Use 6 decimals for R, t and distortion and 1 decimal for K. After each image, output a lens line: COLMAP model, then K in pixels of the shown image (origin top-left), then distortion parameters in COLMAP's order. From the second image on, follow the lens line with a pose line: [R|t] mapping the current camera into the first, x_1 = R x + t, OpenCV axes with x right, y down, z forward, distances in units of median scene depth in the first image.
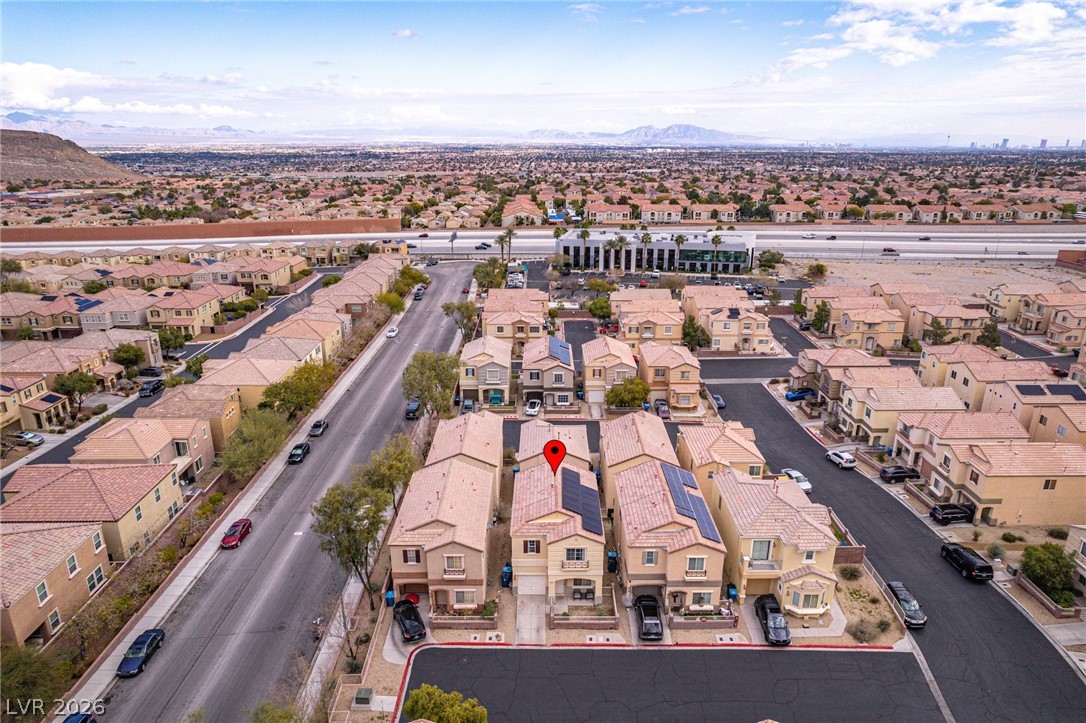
lens RADIAL K [[695.7, 0, 546.7], [0, 695.7, 358.8], [0, 0, 1]] dist [-0.081635, 0.073490]
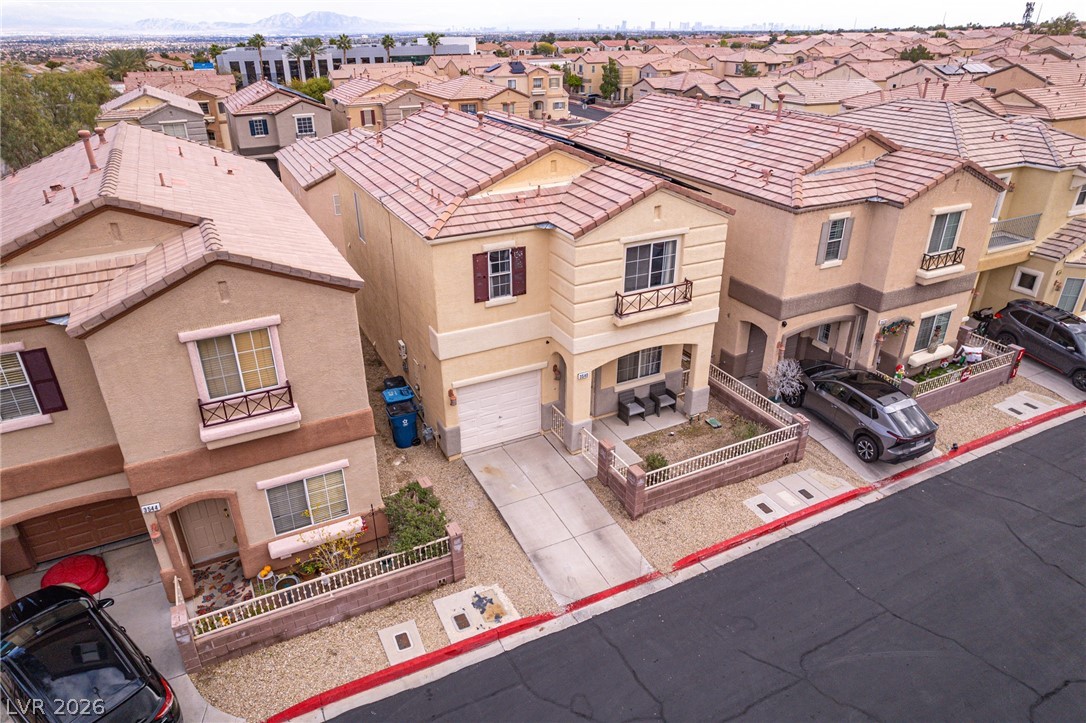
lens RADIAL K [[695.7, 0, 545.7], [0, 695.7, 362.4], [0, 0, 1]] dist [-0.081635, 0.073490]
pose [[0.891833, -0.206491, 0.402486, -0.088252], [0.145132, 0.973312, 0.177763, 0.177186], [-0.428451, -0.100121, 0.898001, 0.497834]]
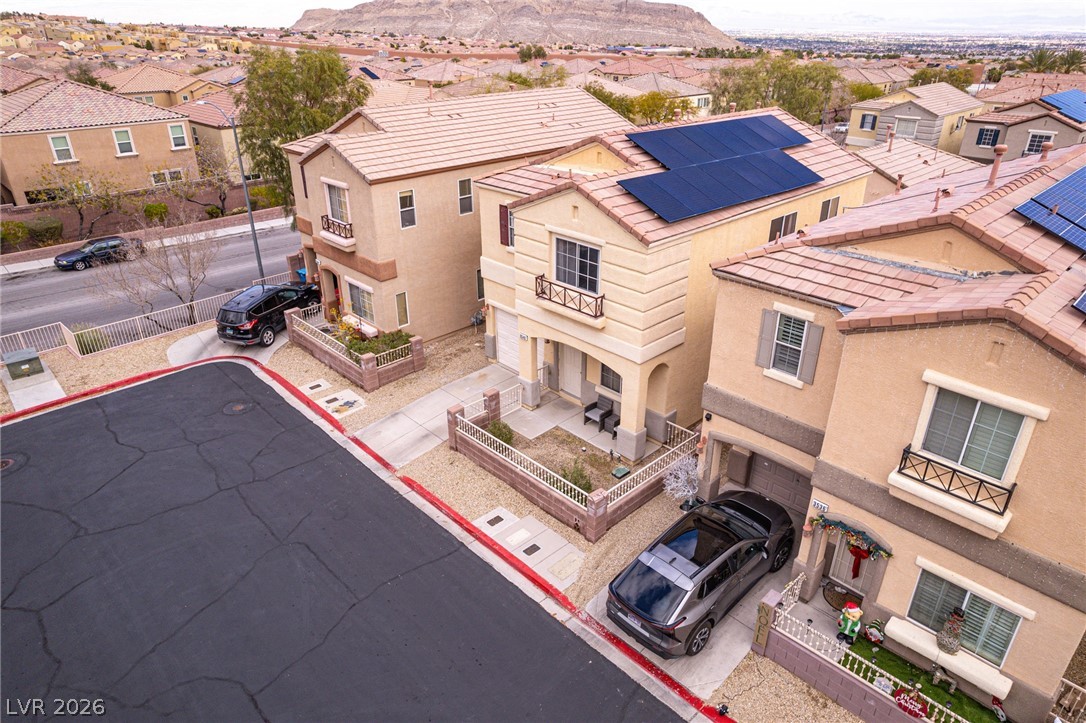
lens RADIAL K [[695.7, 0, 546.4], [0, 695.7, 362.6], [0, 0, 1]] dist [-0.081635, 0.073490]
pose [[0.694001, 0.321415, -0.644247, 0.164971], [-0.223619, 0.946793, 0.231468, 0.171836], [0.684366, -0.016573, 0.728950, 0.513490]]
